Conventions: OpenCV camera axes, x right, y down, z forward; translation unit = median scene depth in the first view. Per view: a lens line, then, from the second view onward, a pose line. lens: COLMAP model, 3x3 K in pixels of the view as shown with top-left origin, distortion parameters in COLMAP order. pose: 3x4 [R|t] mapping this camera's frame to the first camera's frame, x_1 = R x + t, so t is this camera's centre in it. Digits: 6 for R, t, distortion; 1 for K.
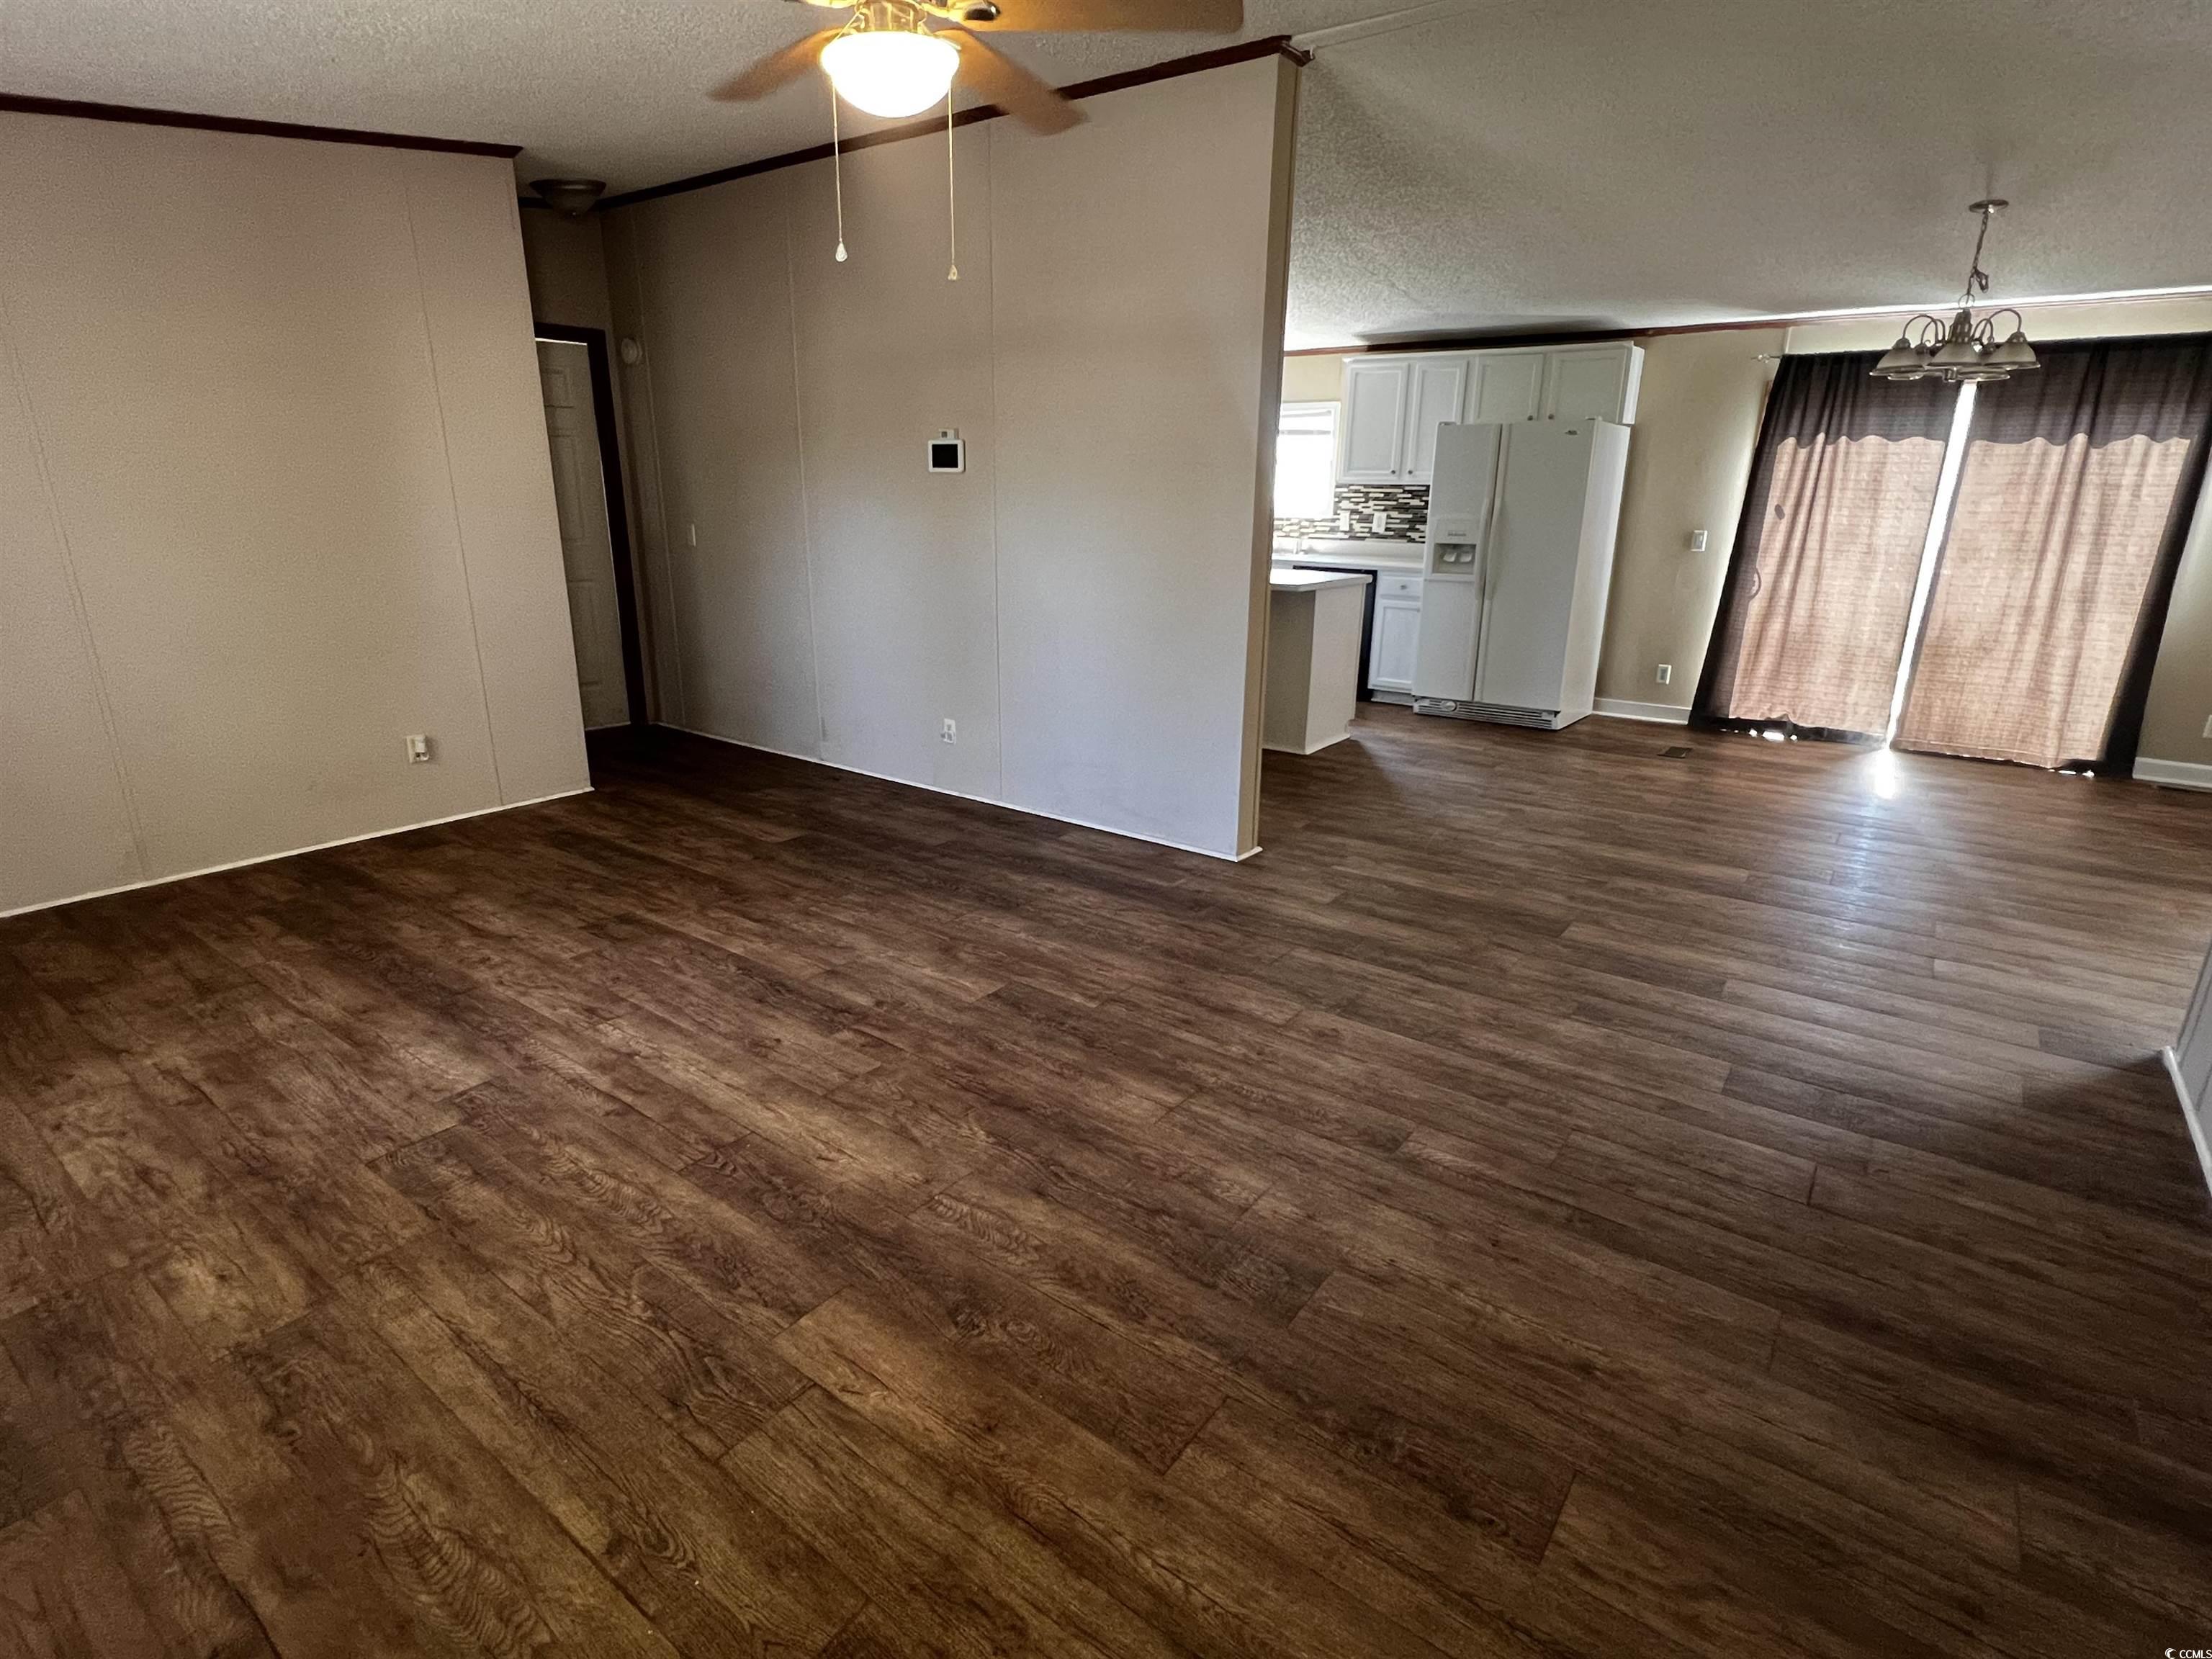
lens RADIAL K [[1119.6, 0, 1092.1], [0, 1119.6, 834.2], [0, 0, 1]] dist [-0.001181, 0.001159]
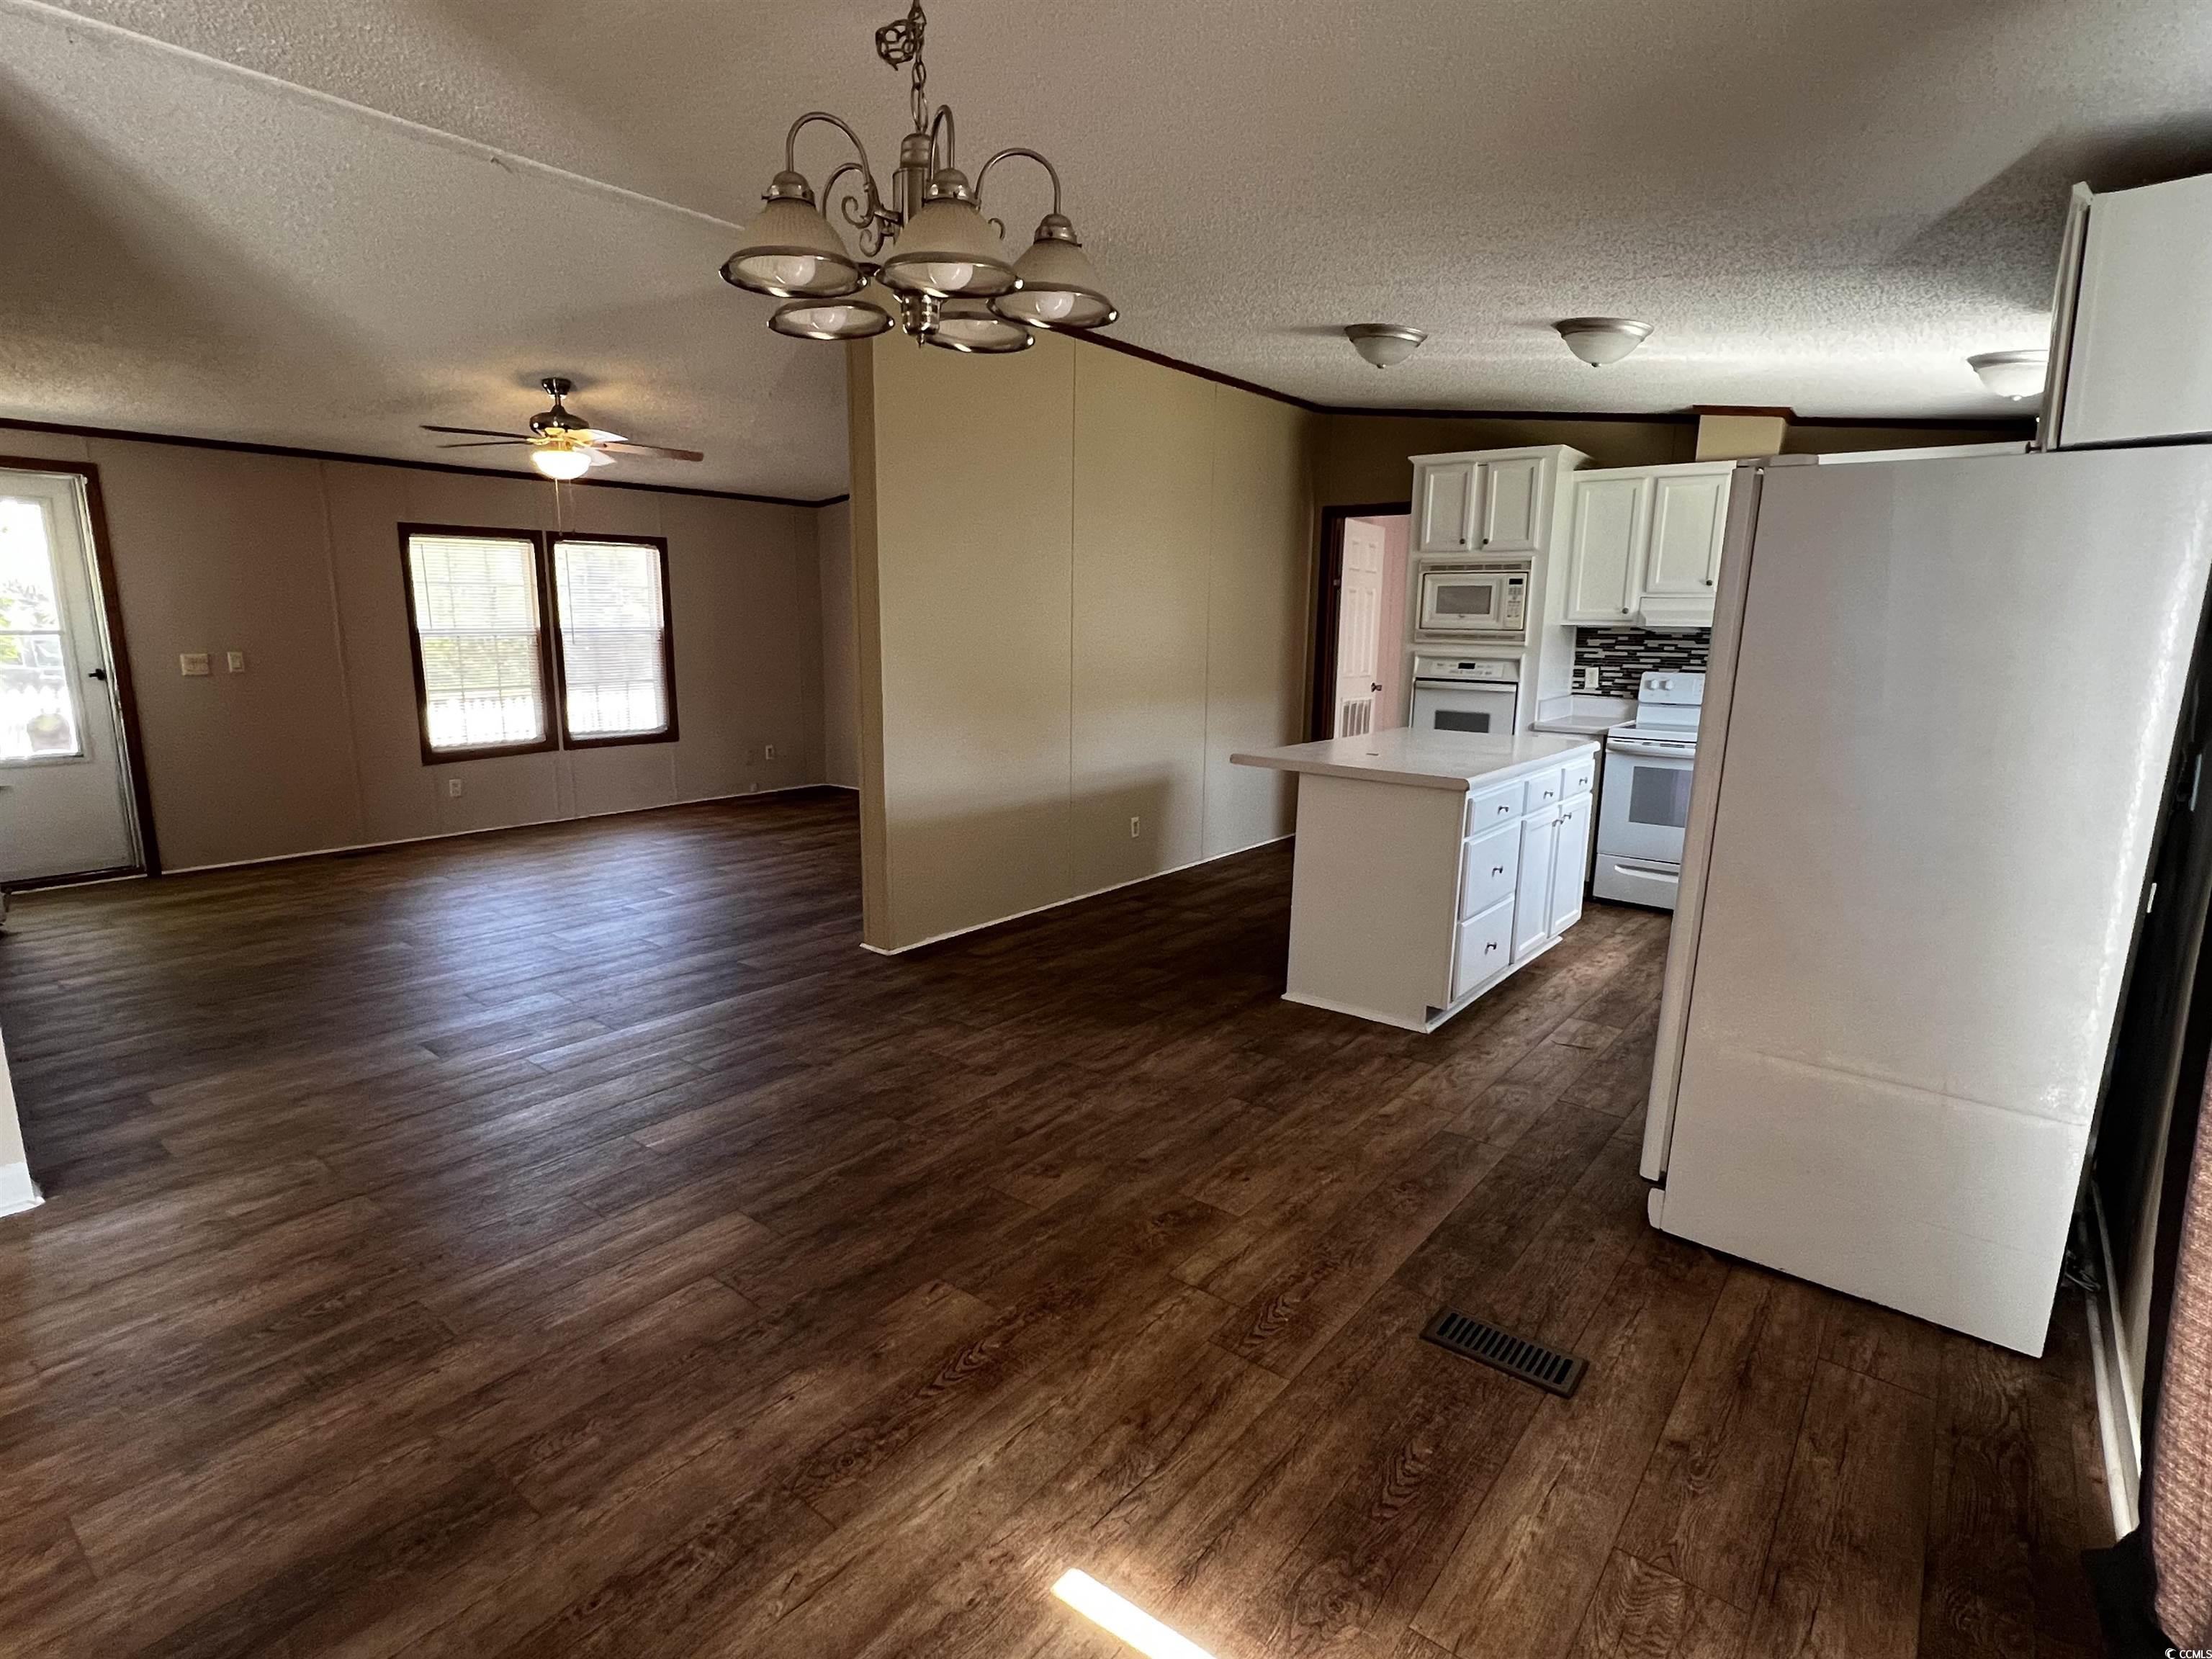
lens RADIAL K [[1119.6, 0, 1092.1], [0, 1119.6, 834.2], [0, 0, 1]] dist [-0.001181, 0.001159]
pose [[-0.031704, 0.180711, -0.983025, 0.862681], [-0.312095, 0.932553, 0.181498, -0.255740], [0.949522, 0.312551, 0.026834, 0.823603]]
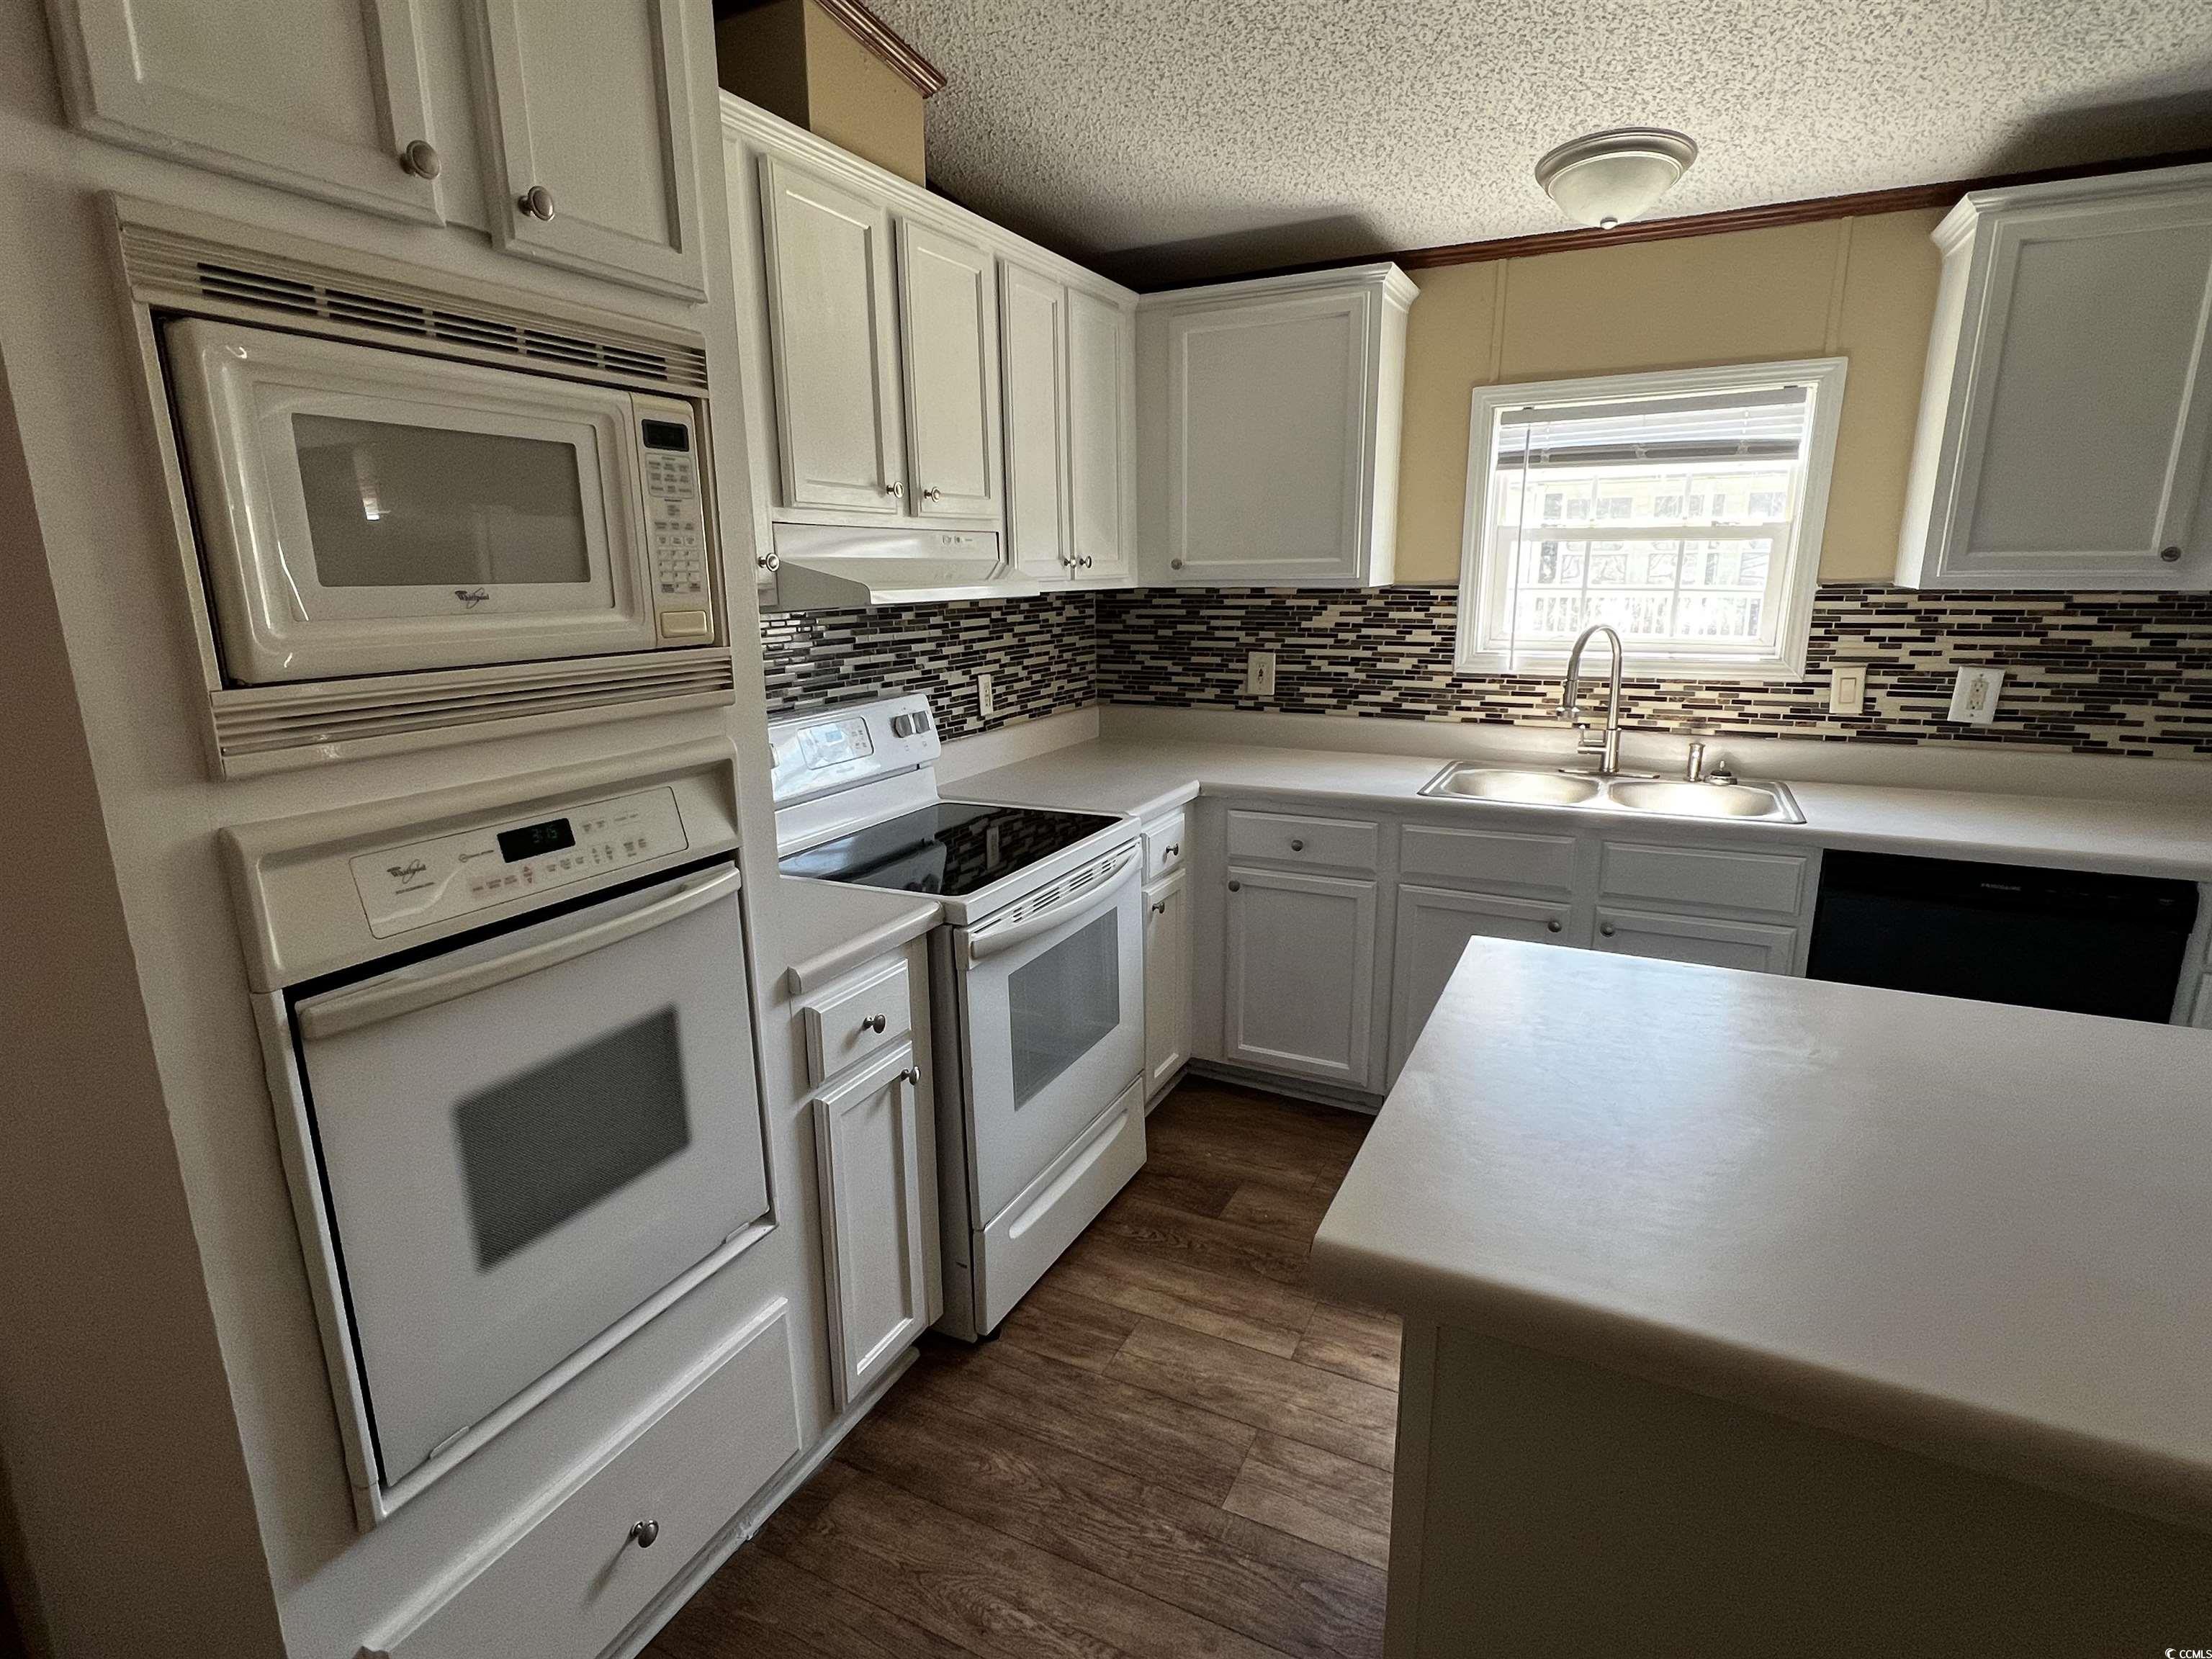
lens RADIAL K [[1133.6, 0, 1112.0], [0, 1133.6, 837.4], [0, 0, 1]] dist [-0.002147, -0.000401]
pose [[0.982233, -0.064545, 0.176215, -0.091846], [0.076736, 0.995042, -0.063264, -0.298496], [-0.171258, 0.075662, 0.982317, 0.901248]]
